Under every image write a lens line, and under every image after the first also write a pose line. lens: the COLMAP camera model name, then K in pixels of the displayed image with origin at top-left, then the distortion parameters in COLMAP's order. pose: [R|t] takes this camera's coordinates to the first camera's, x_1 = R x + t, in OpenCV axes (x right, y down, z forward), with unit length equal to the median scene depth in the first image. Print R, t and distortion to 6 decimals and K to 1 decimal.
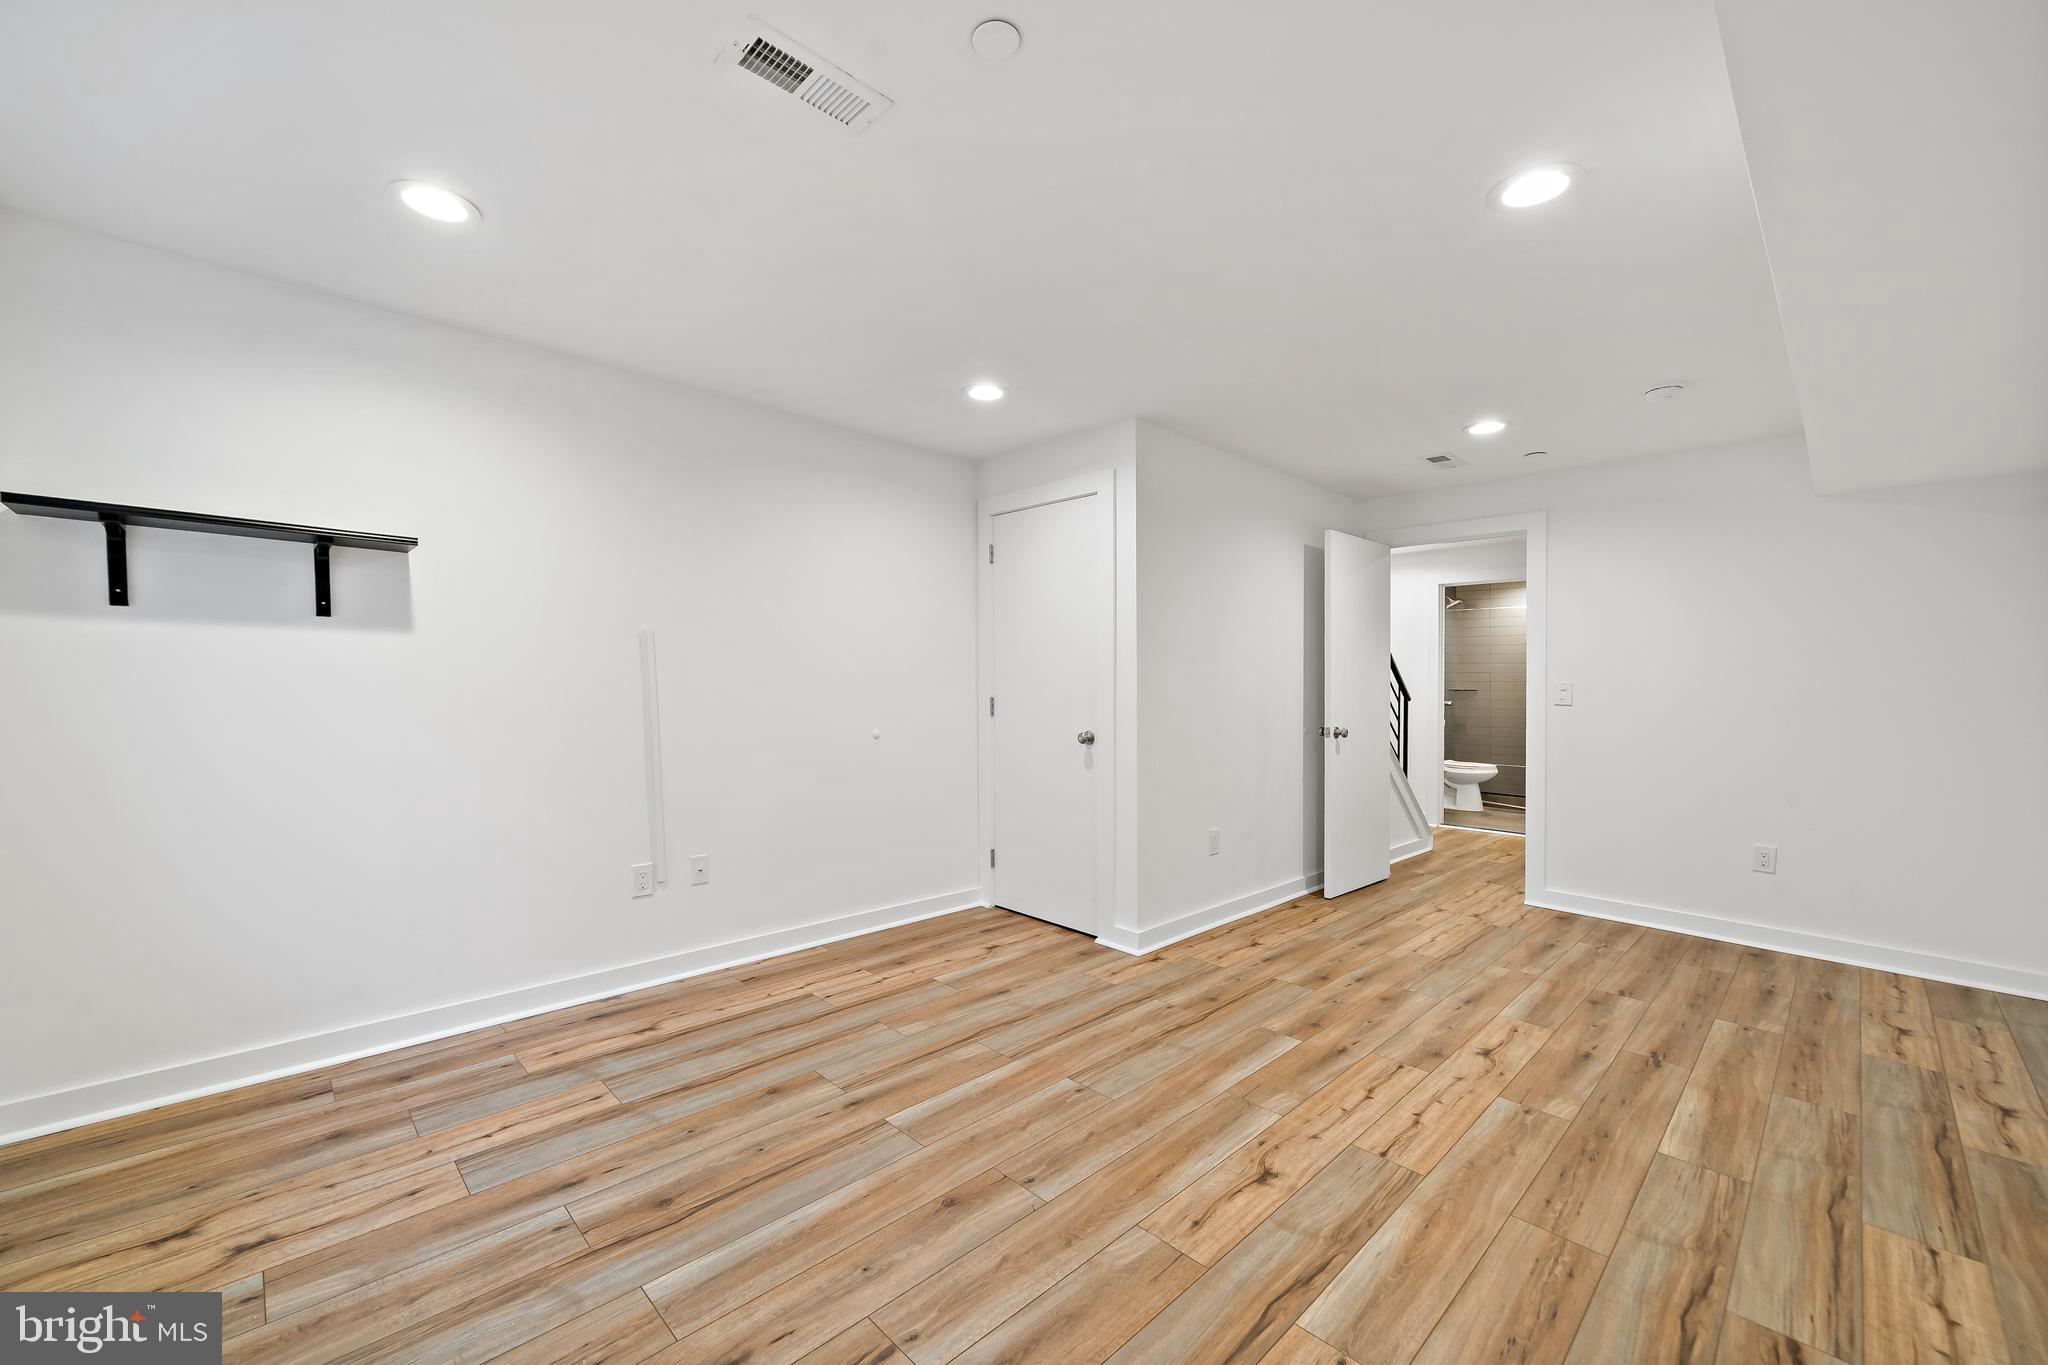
lens RADIAL K [[808.2, 0, 1008.2], [0, 808.2, 680.8], [0, 0, 1]] dist [0.000711, 0.000031]
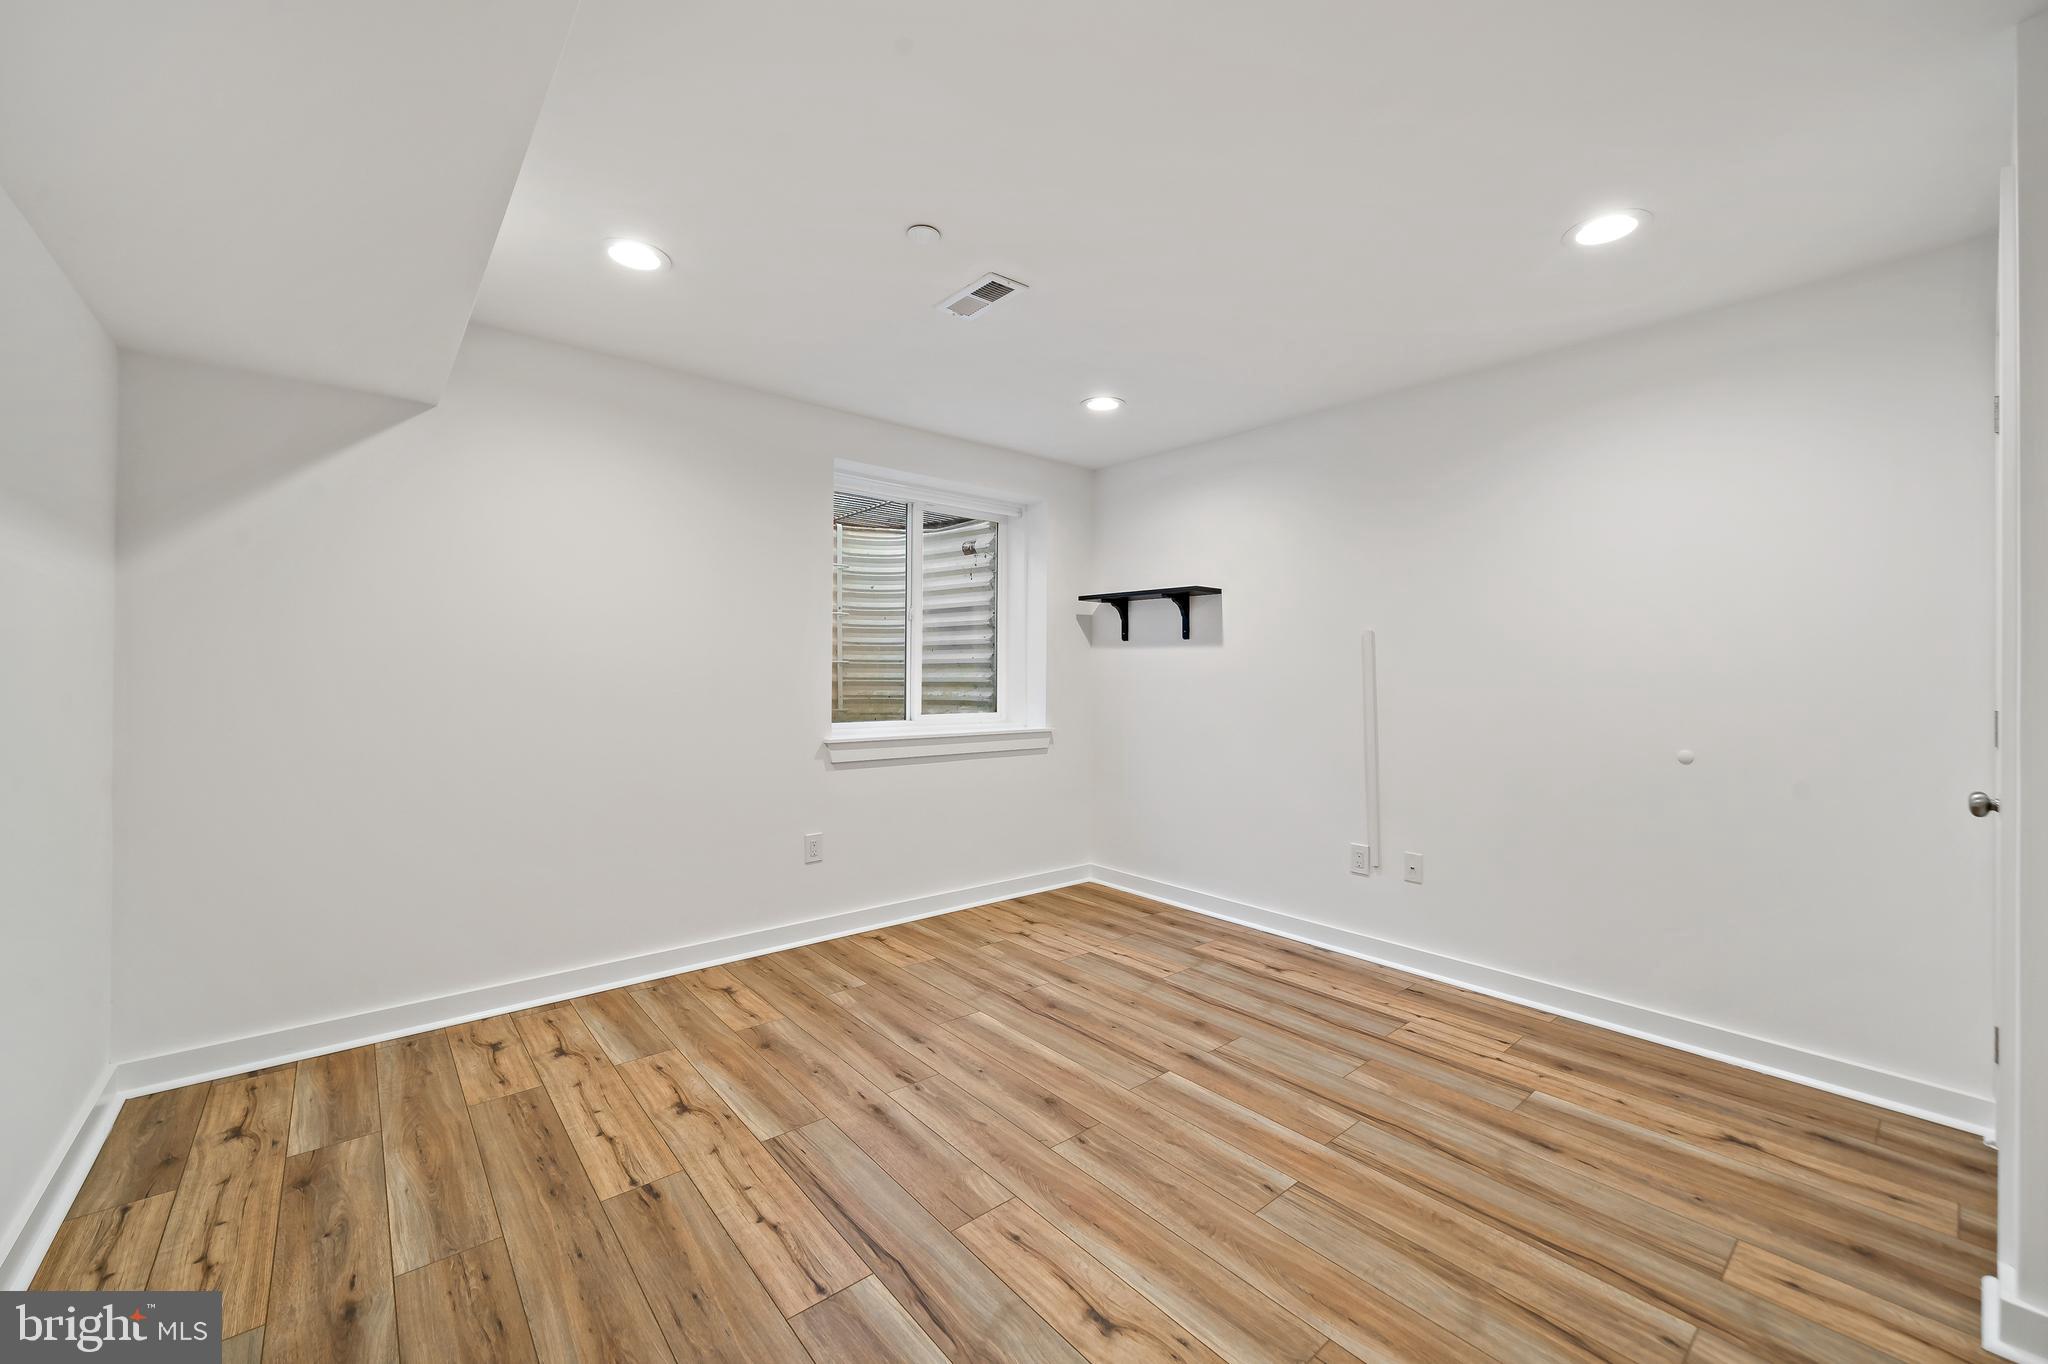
lens RADIAL K [[808.2, 0, 1008.2], [0, 808.2, 680.3], [0, 0, 1]] dist [0.000711, 0.000031]
pose [[-0.072950, -0.004337, -0.997326, 0.862415], [-0.006865, 0.999969, -0.003846, 0.014820], [0.997312, 0.006566, -0.072978, 0.770081]]
